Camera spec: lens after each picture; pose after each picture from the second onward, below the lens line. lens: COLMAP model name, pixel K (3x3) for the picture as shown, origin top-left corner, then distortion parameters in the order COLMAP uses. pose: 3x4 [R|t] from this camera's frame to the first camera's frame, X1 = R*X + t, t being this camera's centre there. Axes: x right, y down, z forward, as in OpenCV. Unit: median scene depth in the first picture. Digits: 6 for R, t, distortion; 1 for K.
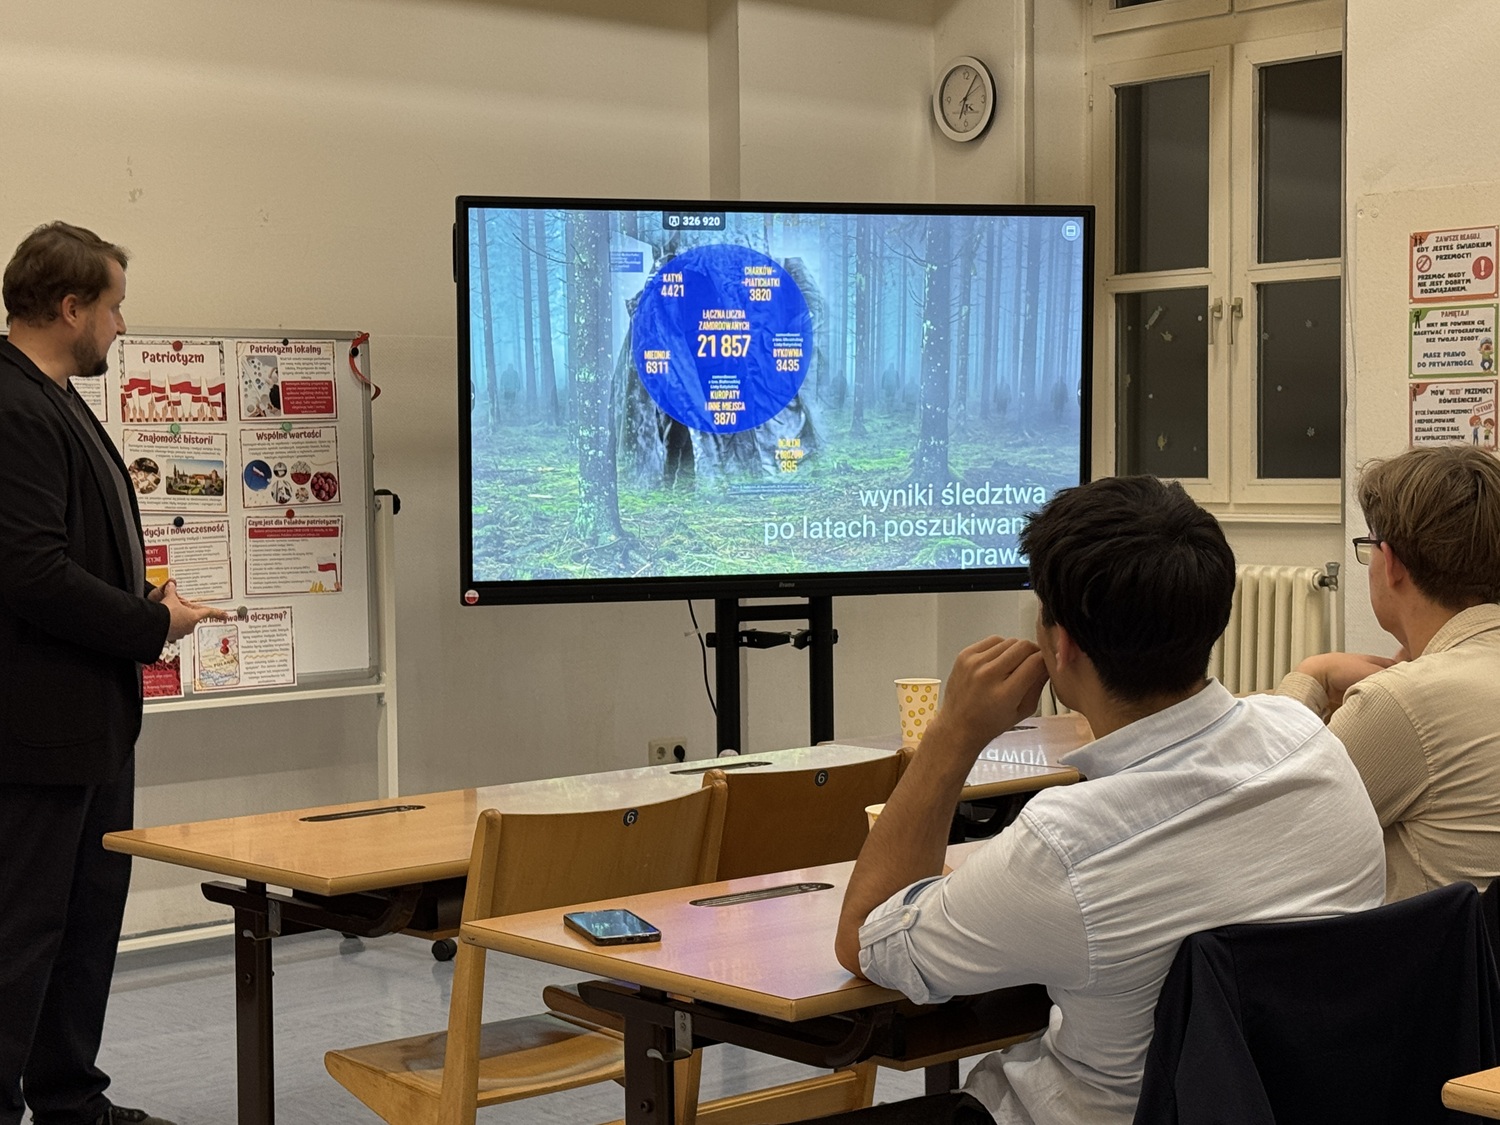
lens RADIAL K [[2621.9, 0, 750.0], [0, 2621.9, 562.5], [0, 0, 1]] dist [0.095969, 0.126384]
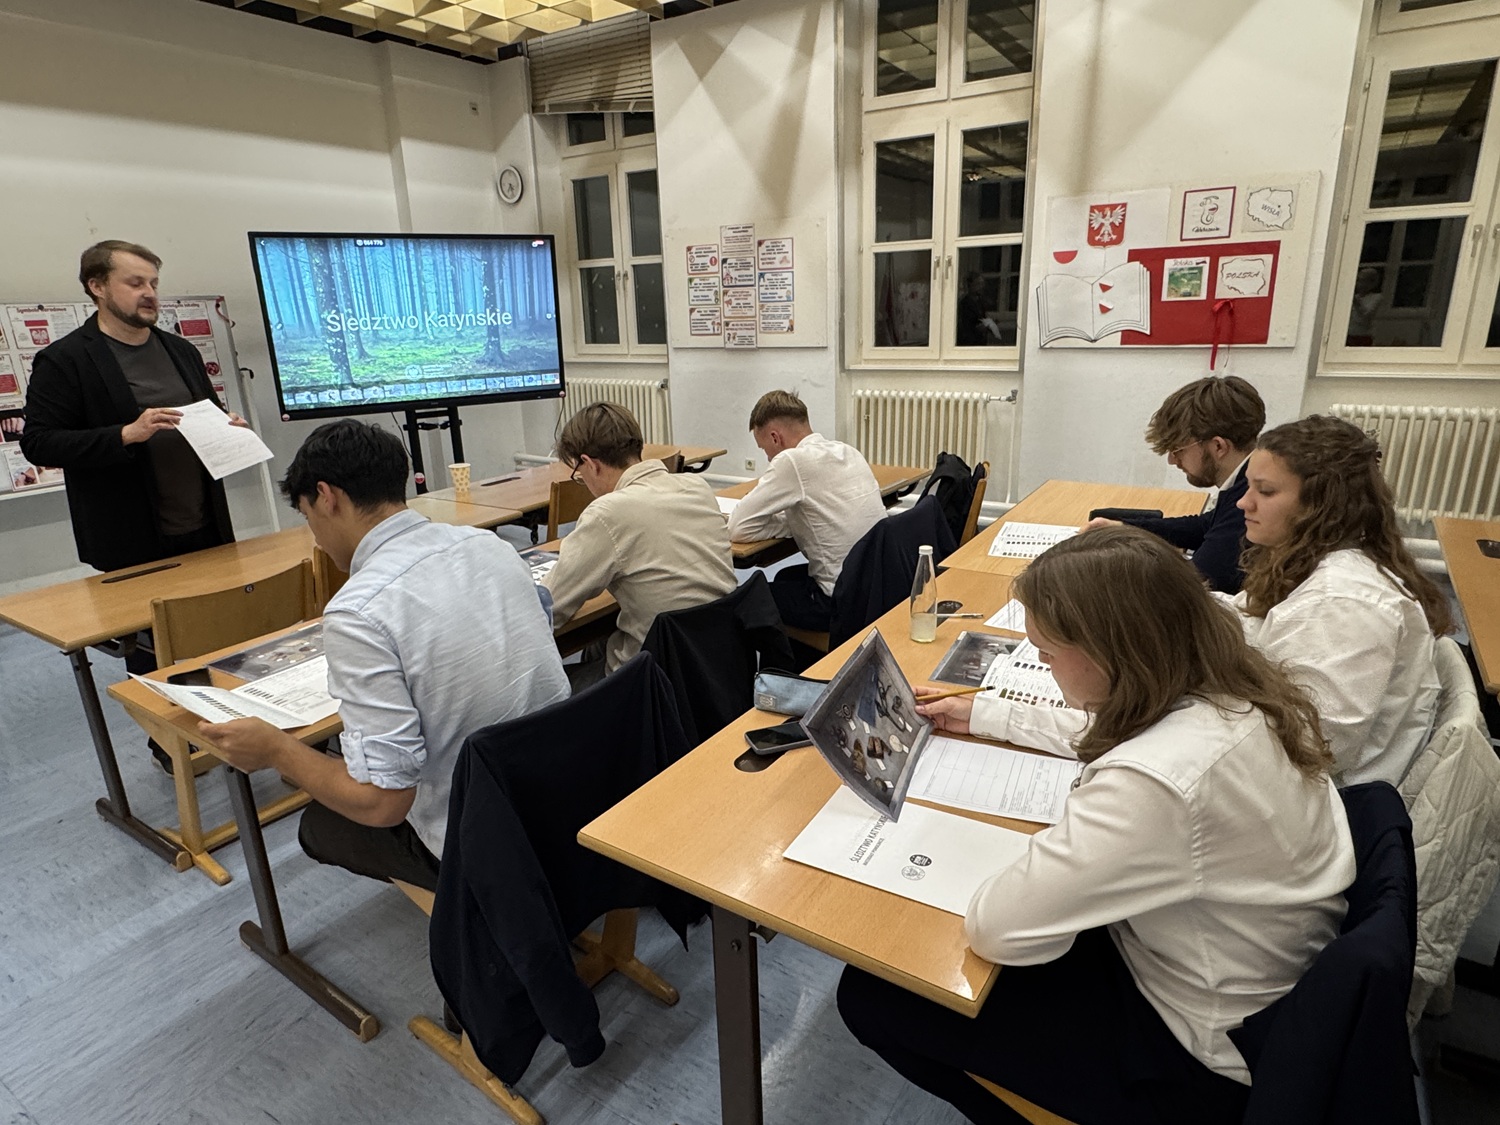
lens RADIAL K [[868.8, 0, 750.0], [0, 868.8, 562.5], [0, 0, 1]] dist [-0.013510, 0.000820]
pose [[0.962674, -0.093553, 0.253982, 0.074733], [0.030269, 0.969691, 0.242452, -0.032632], [-0.268966, -0.225715, 0.936328, 0.151412]]
